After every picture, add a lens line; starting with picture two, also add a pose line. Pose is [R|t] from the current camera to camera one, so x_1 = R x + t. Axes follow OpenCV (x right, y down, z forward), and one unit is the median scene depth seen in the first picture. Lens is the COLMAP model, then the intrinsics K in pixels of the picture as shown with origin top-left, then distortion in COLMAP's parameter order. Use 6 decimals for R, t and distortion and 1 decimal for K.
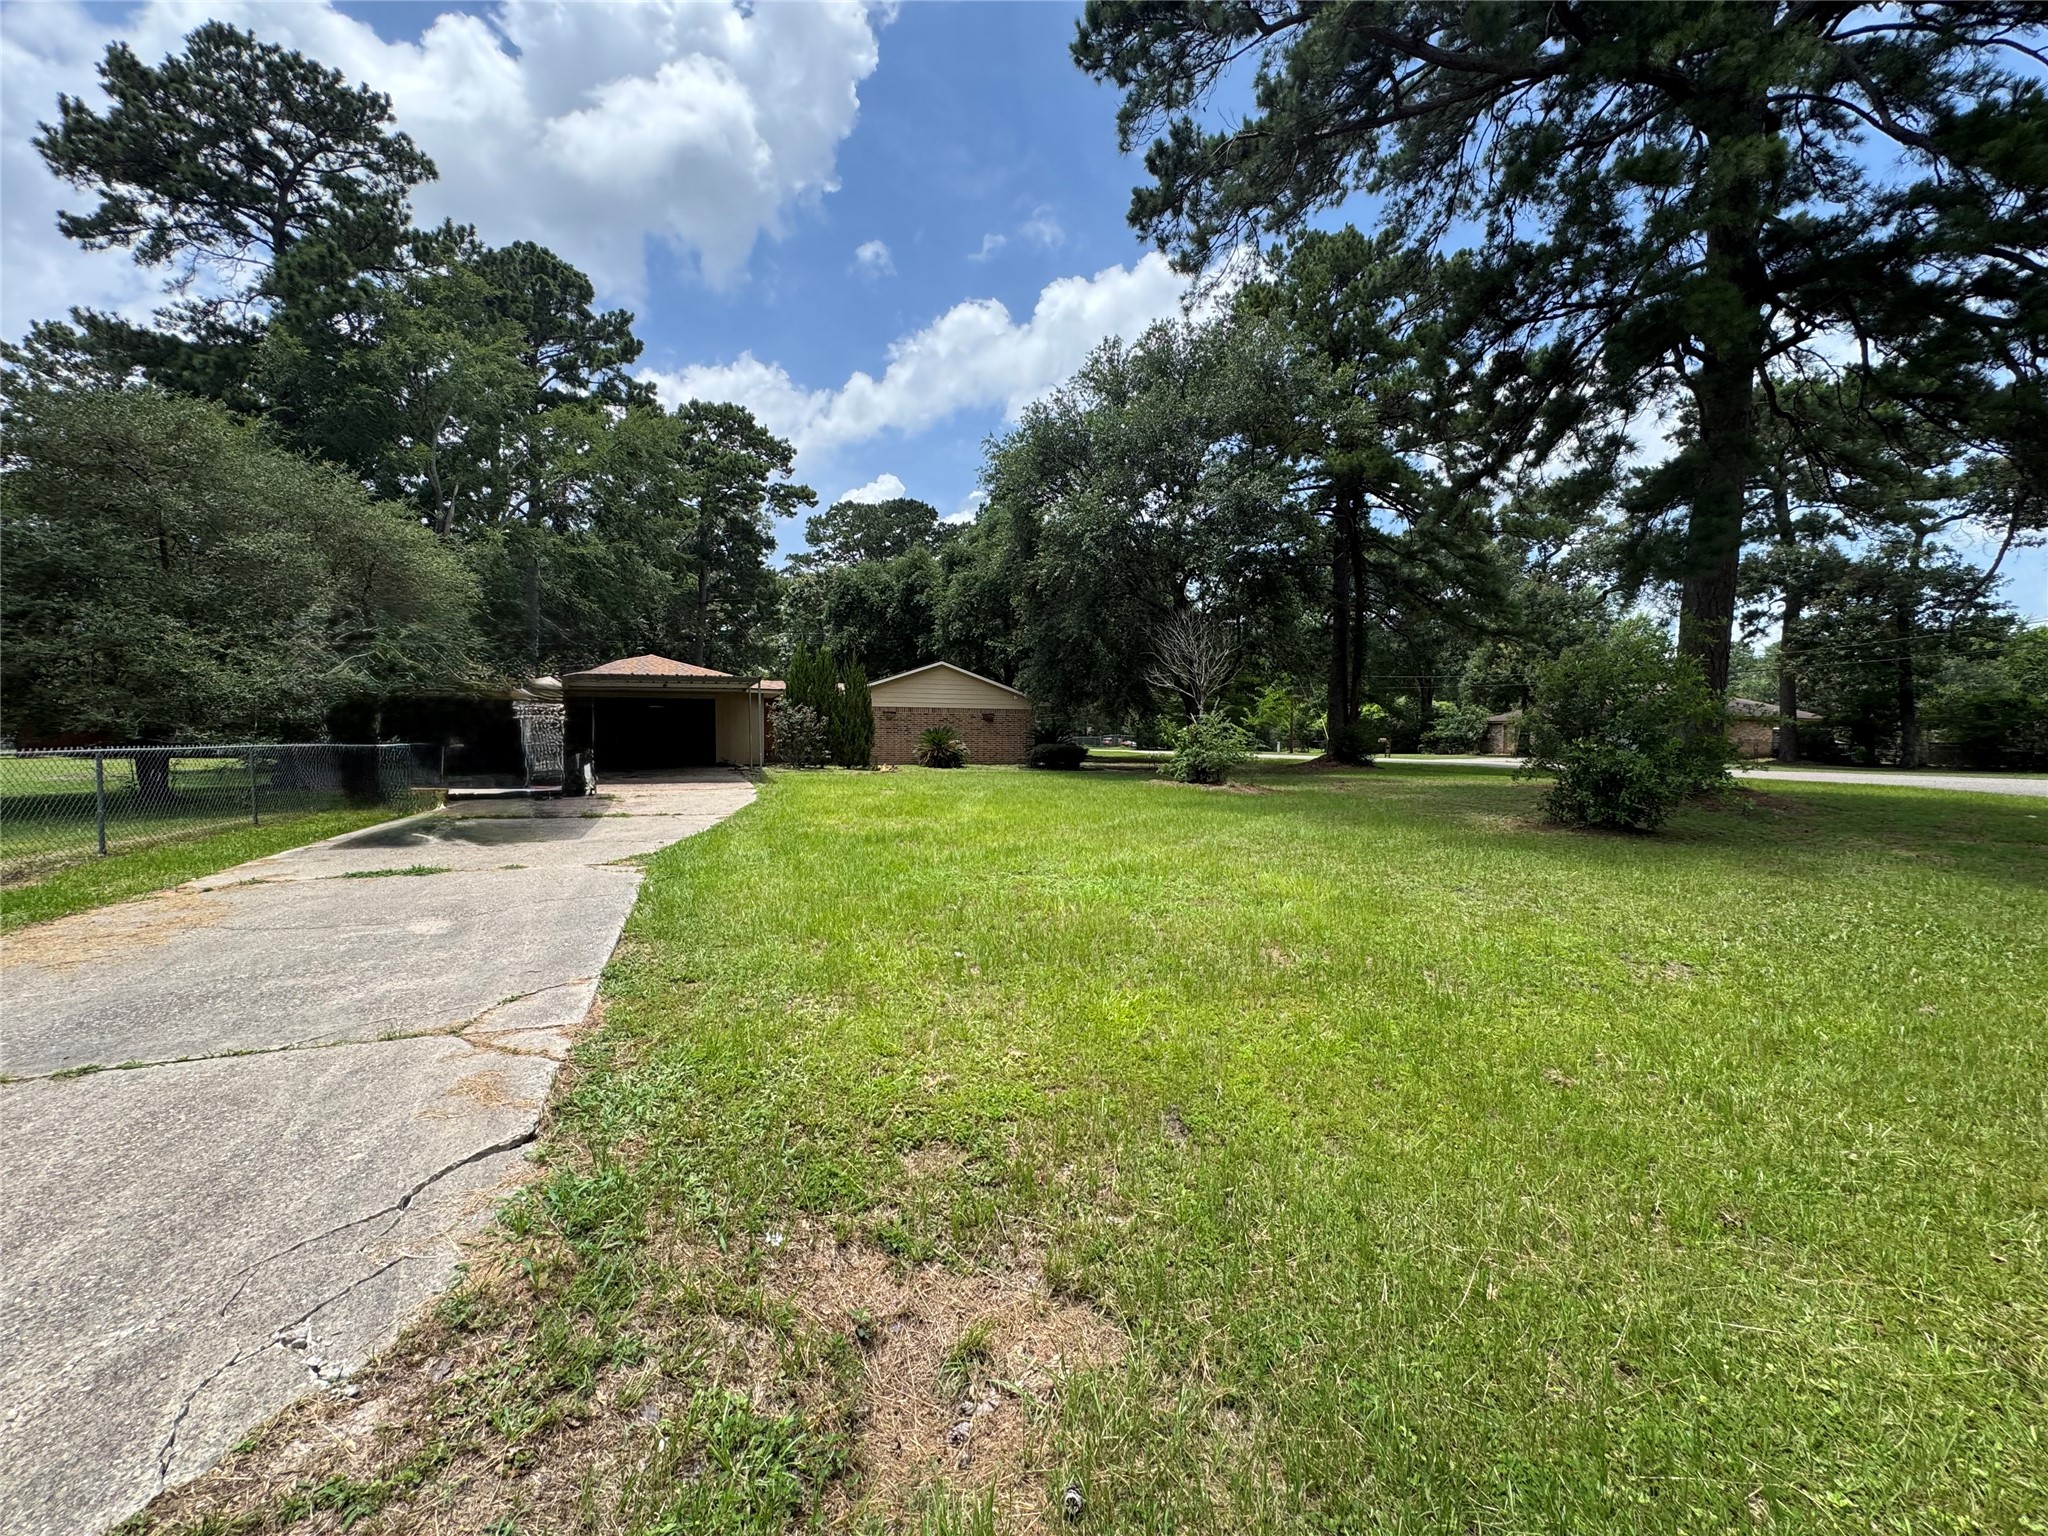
lens RADIAL K [[819.8, 0, 1023.1], [0, 819.8, 767.8], [0, 0, 1]] dist [0.001154, 0.000511]
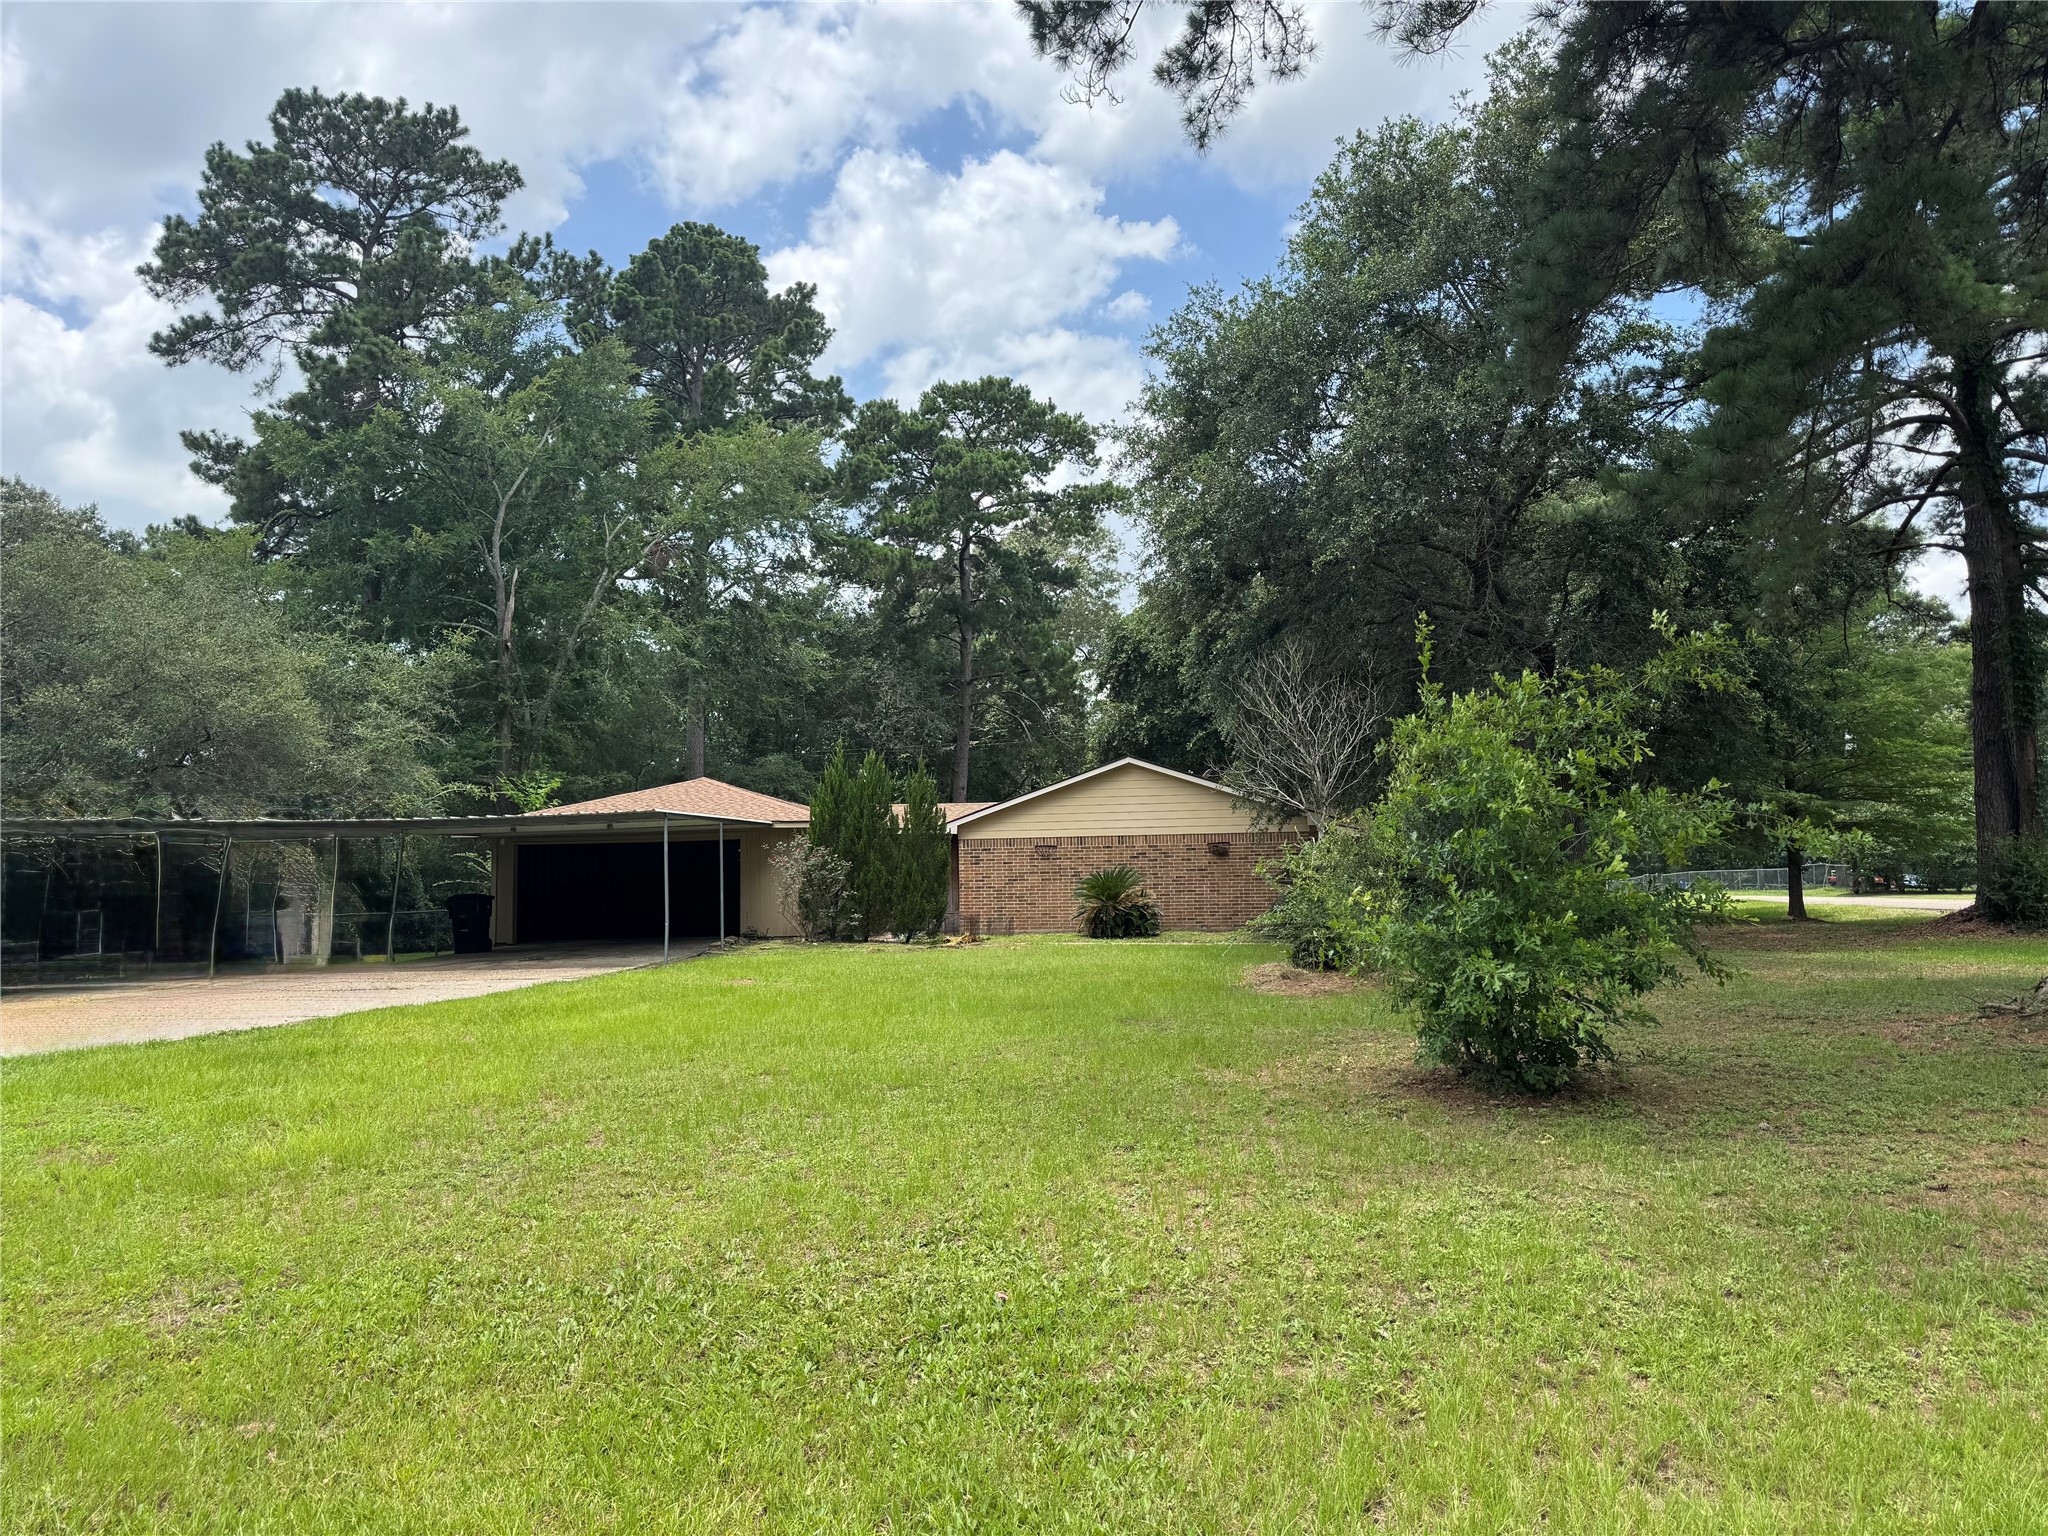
lens RADIAL K [[1458.7, 0, 1023.4], [0, 1458.7, 769.3], [0, 0, 1]] dist [0.000100, -0.003517]
pose [[0.892537, -0.070252, -0.445469, 0.304564], [0.016249, 0.992160, -0.123910, 0.007599], [0.450682, 0.103355, 0.886681, 0.052983]]
